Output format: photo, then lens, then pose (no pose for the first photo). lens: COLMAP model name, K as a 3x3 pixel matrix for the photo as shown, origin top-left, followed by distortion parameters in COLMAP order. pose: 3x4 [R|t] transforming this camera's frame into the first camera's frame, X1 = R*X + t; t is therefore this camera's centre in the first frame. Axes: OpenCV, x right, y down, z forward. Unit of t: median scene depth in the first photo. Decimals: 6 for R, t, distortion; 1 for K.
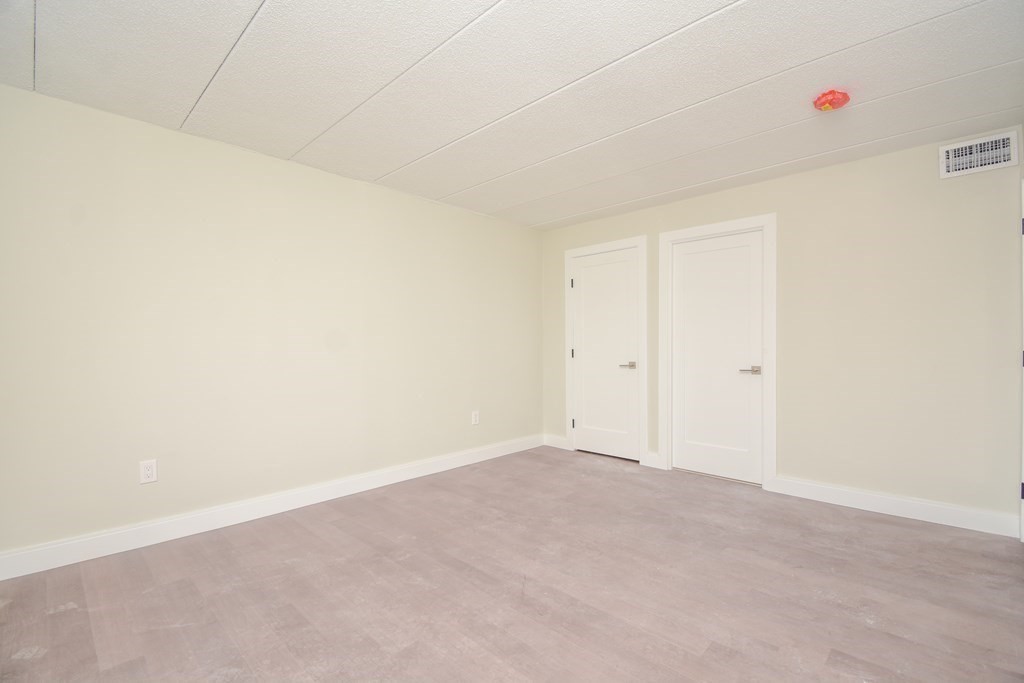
lens RADIAL K [[451.4, 0, 518.9], [0, 451.4, 339.2], [0, 0, 1]] dist [-0.004309, -0.004888]
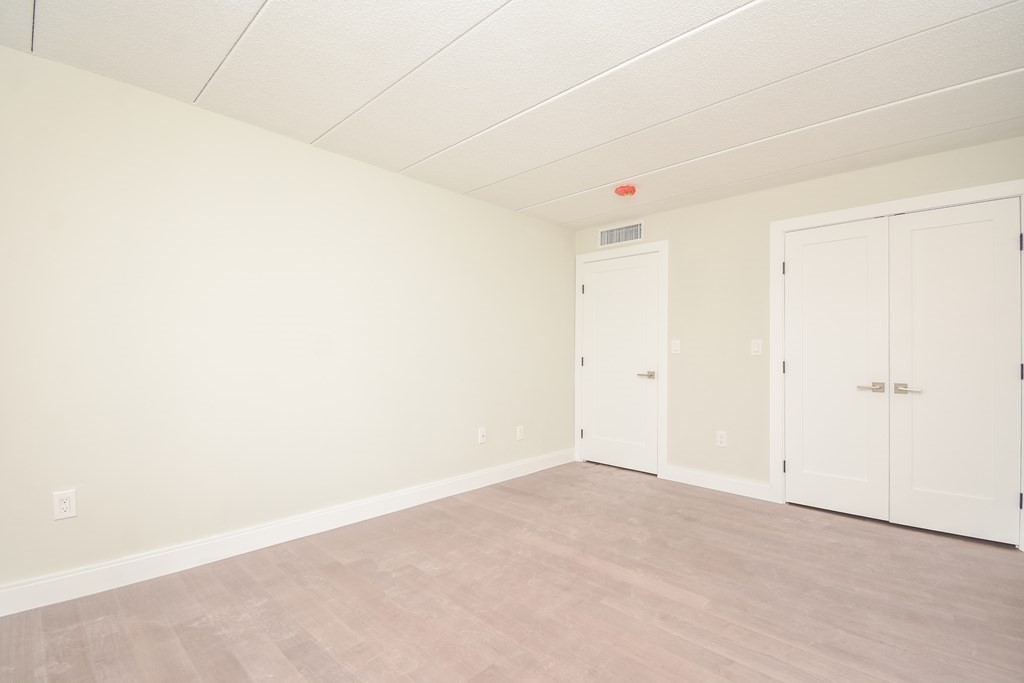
lens RADIAL K [[451.4, 0, 510.7], [0, 451.4, 351.3], [0, 0, 1]] dist [-0.004309, -0.004888]
pose [[0.999897, 0.012690, -0.006692, -0.216697], [-0.012617, 0.999861, 0.010890, 0.003487], [0.006830, -0.010804, 0.999918, 0.203878]]
